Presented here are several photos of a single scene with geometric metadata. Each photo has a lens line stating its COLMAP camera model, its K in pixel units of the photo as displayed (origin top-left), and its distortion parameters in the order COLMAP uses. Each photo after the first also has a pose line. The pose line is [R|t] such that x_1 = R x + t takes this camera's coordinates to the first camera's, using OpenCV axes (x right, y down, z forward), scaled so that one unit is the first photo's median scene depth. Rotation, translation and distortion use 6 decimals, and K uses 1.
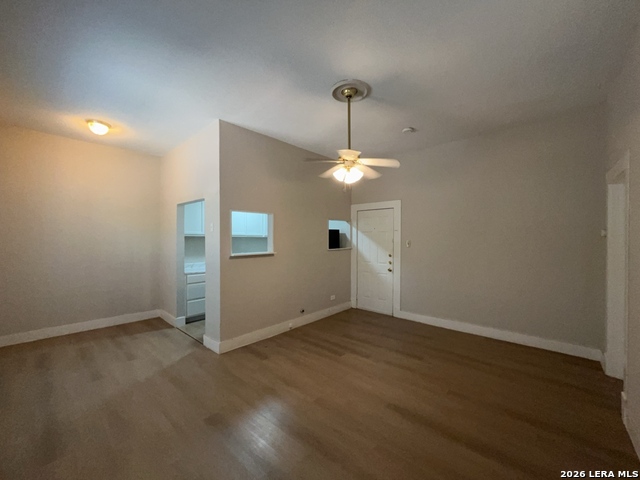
lens RADIAL K [[258.5, 0, 323.6], [0, 258.5, 237.7], [0, 0, 1]] dist [-0.000888, 0.000360]
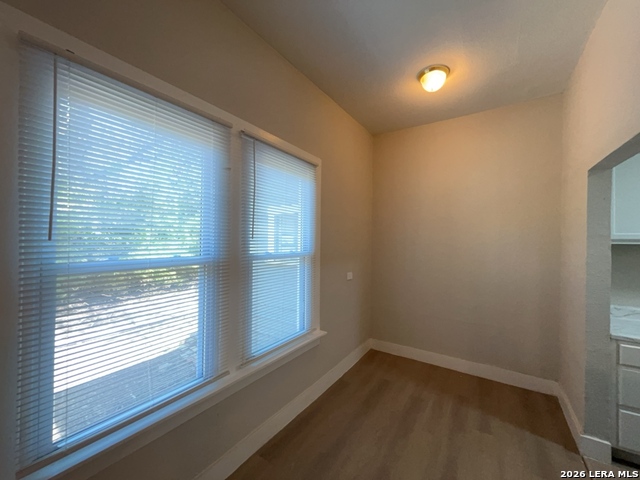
lens RADIAL K [[258.5, 0, 318.8], [0, 258.5, 245.6], [0, 0, 1]] dist [-0.000888, 0.000360]
pose [[0.140674, 0.006829, -0.990032, -0.223364], [-0.004635, 0.999970, 0.006239, -0.004432], [0.990045, 0.003711, 0.140702, 0.541912]]
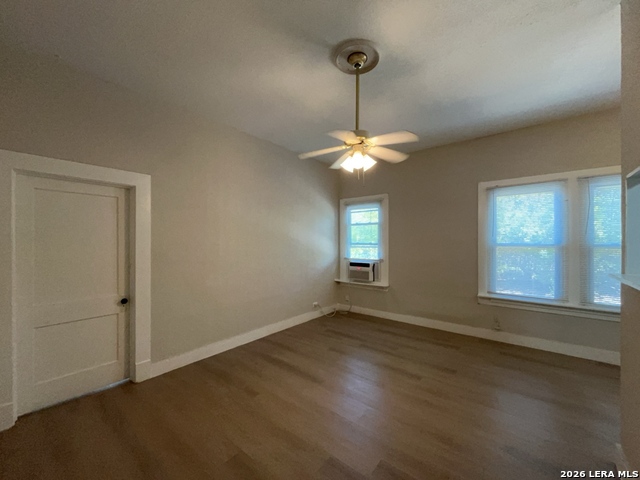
lens RADIAL K [[258.5, 0, 322.8], [0, 258.5, 240.9], [0, 0, 1]] dist [-0.000888, 0.000360]
pose [[-0.998019, -0.001423, -0.062894, 0.177354], [-0.001580, 0.999996, 0.002454, 0.005457], [0.062890, 0.002548, -0.998017, 1.225690]]
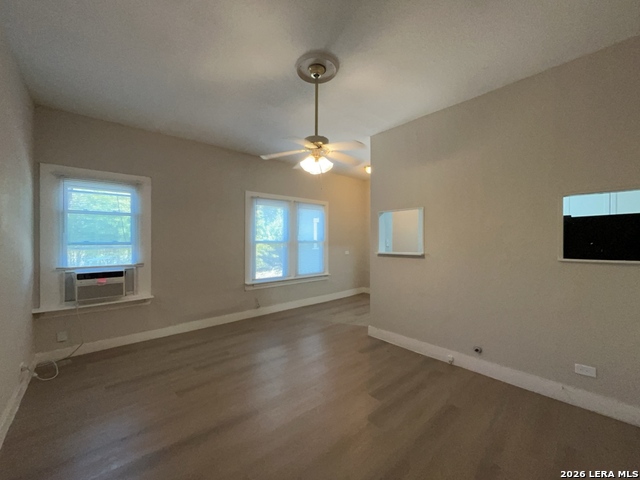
lens RADIAL K [[258.5, 0, 320.2], [0, 258.5, 239.6], [0, 0, 1]] dist [-0.000888, 0.000360]
pose [[-0.108459, -0.003002, -0.994096, 0.661530], [-0.001054, 0.999995, -0.002905, 0.013426], [0.994100, 0.000733, -0.108462, 0.754355]]
